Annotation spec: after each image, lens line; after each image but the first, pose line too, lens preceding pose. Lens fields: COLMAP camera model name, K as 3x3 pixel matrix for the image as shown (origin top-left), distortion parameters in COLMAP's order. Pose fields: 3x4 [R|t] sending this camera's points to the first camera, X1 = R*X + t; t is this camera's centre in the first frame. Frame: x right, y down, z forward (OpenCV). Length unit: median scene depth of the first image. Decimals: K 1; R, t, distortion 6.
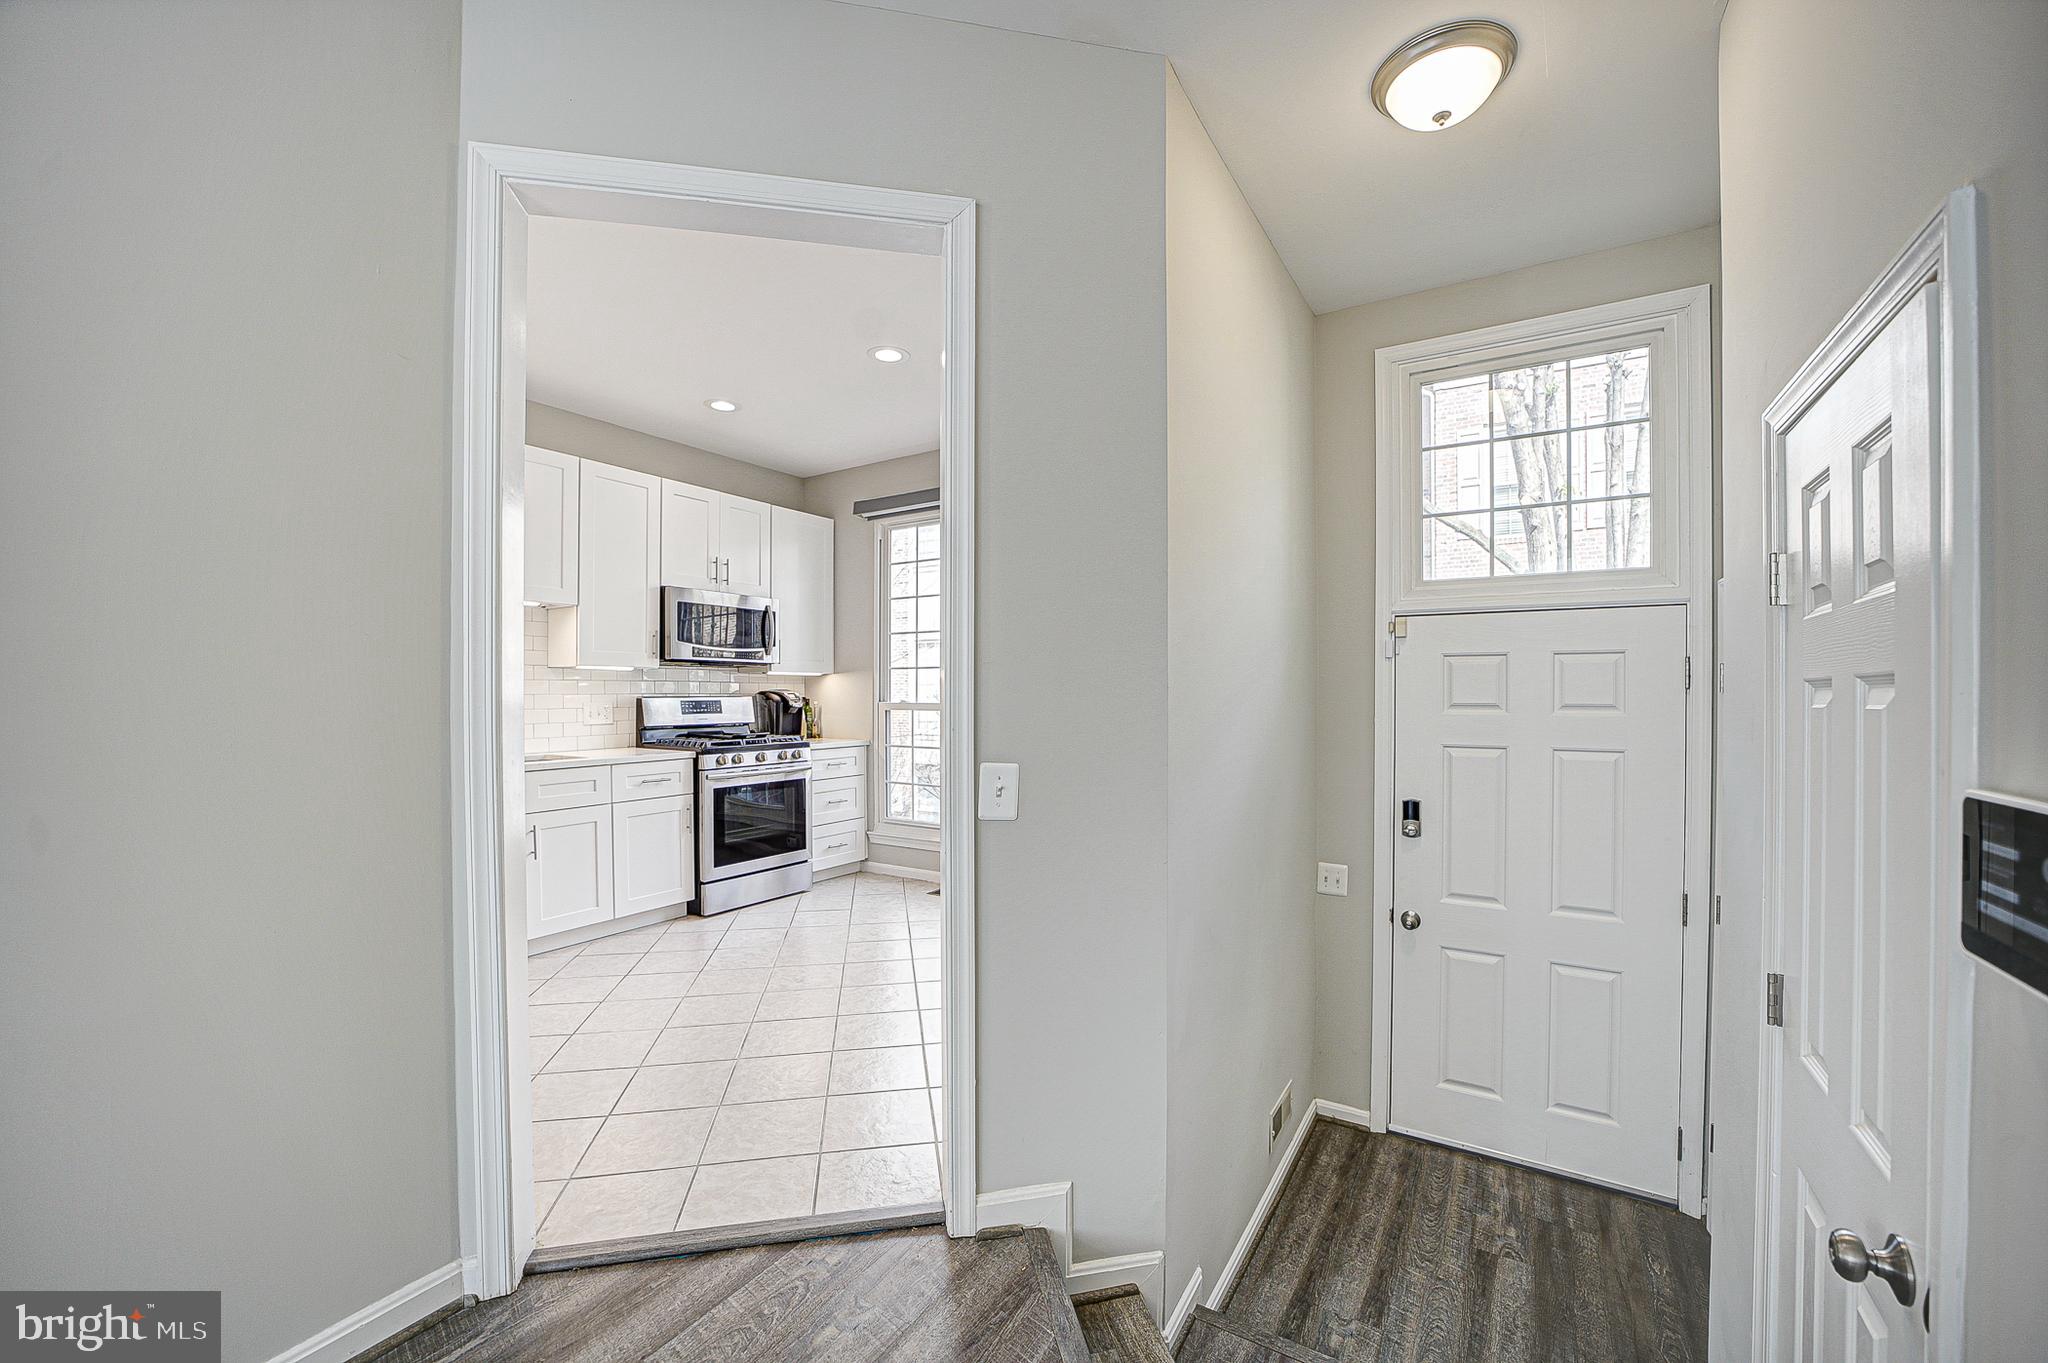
lens RADIAL K [[808.6, 0, 1027.0], [0, 808.6, 691.5], [0, 0, 1]] dist [-0.042350, 0.000072]
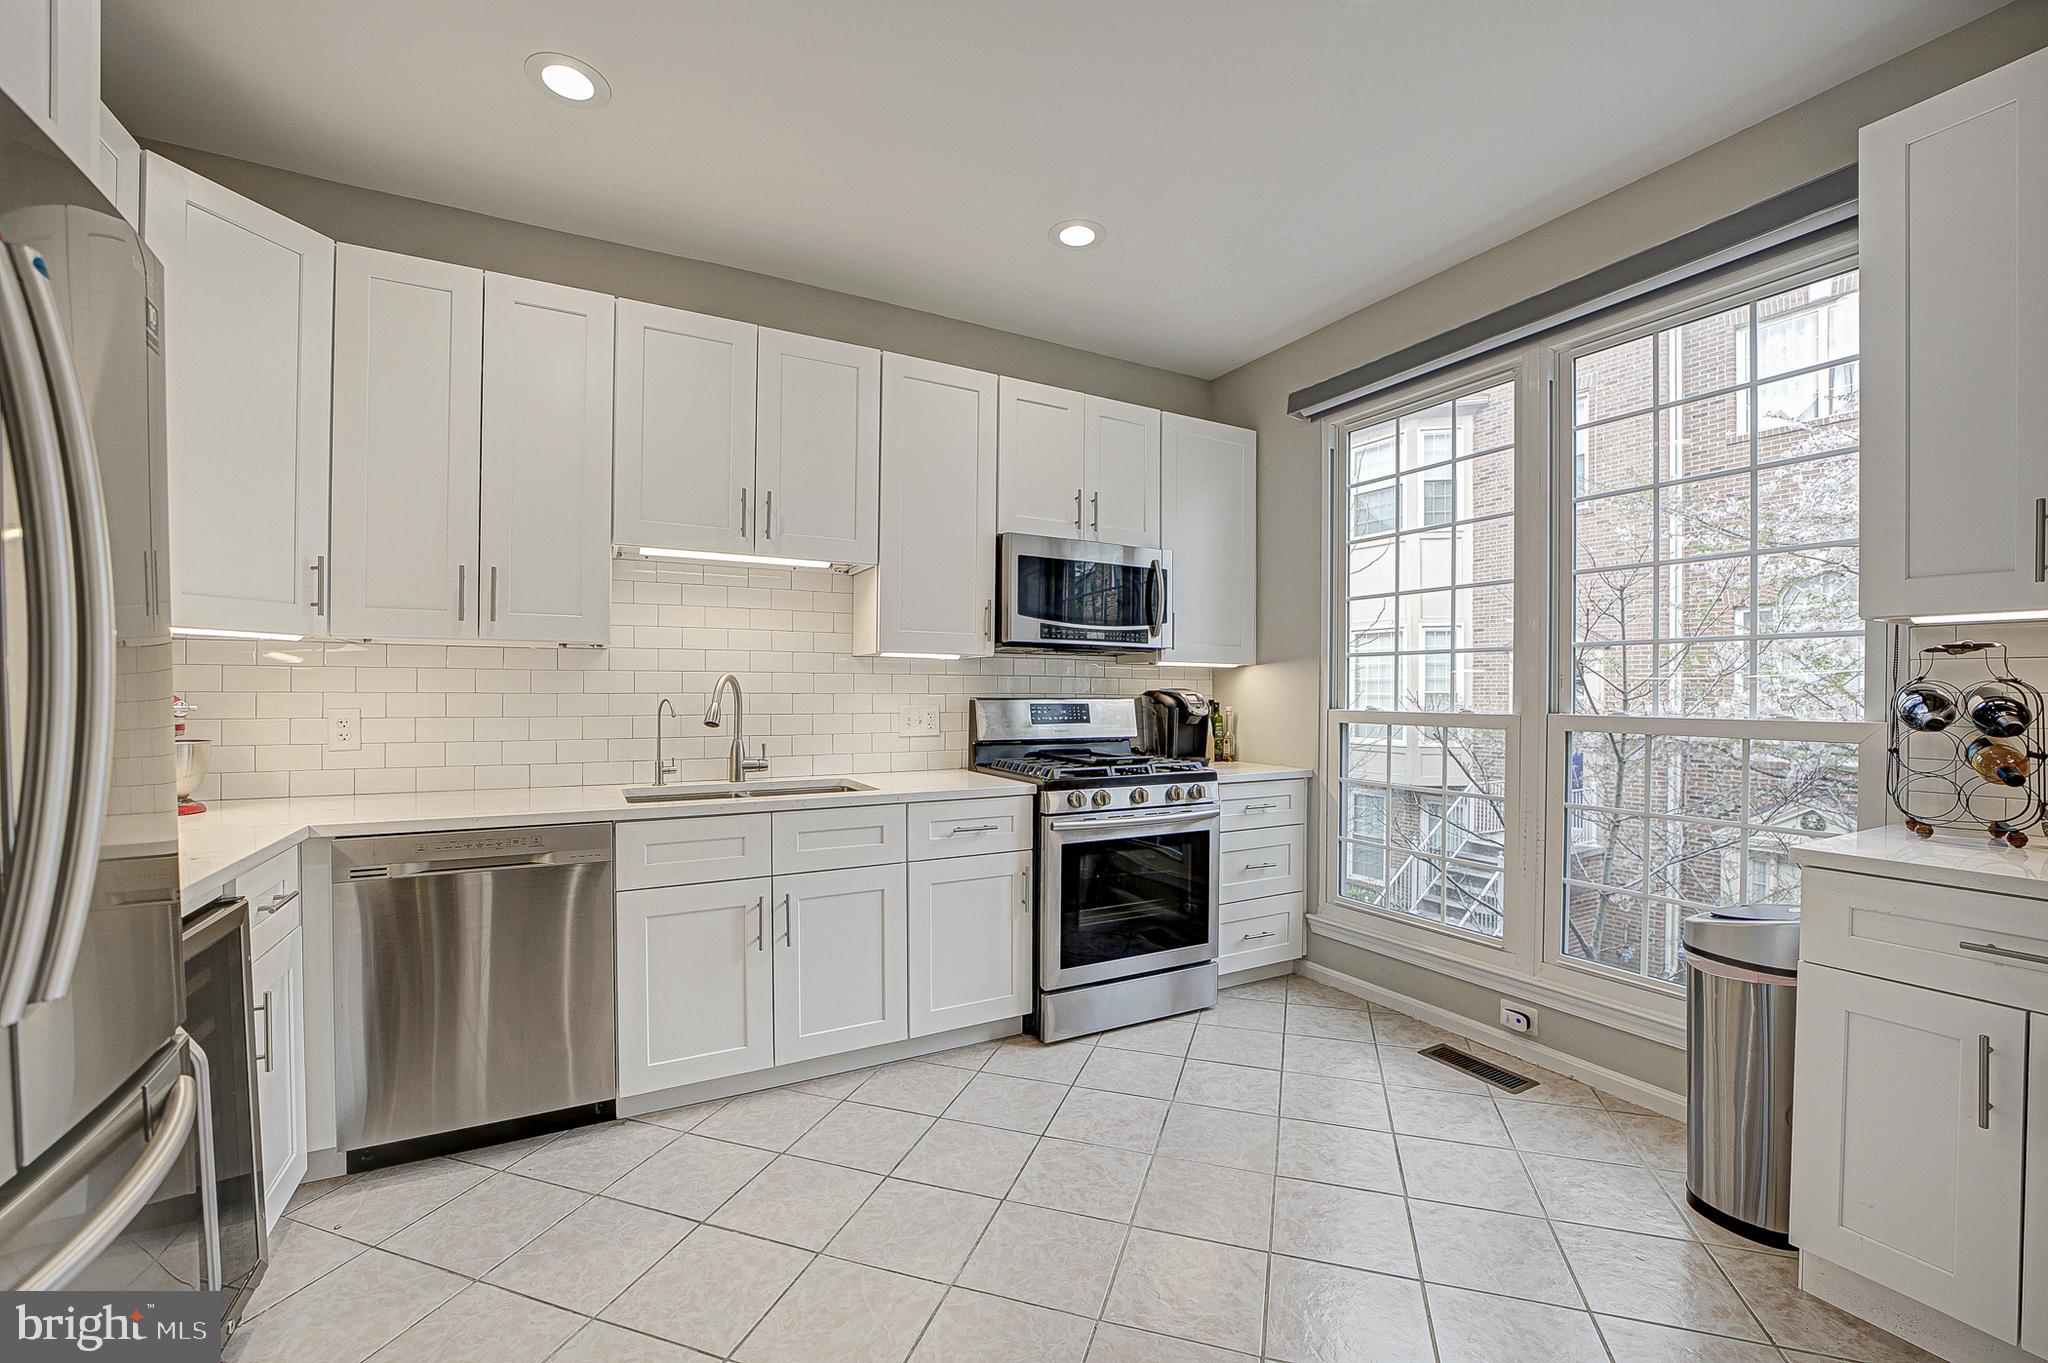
lens RADIAL K [[808.6, 0, 1027.0], [0, 808.6, 691.5], [0, 0, 1]] dist [-0.042350, 0.000072]
pose [[0.872878, 0.008530, -0.487864, -0.092295], [-0.007525, 0.999964, 0.004022, -0.001765], [0.487881, 0.000161, 0.872910, 0.377029]]
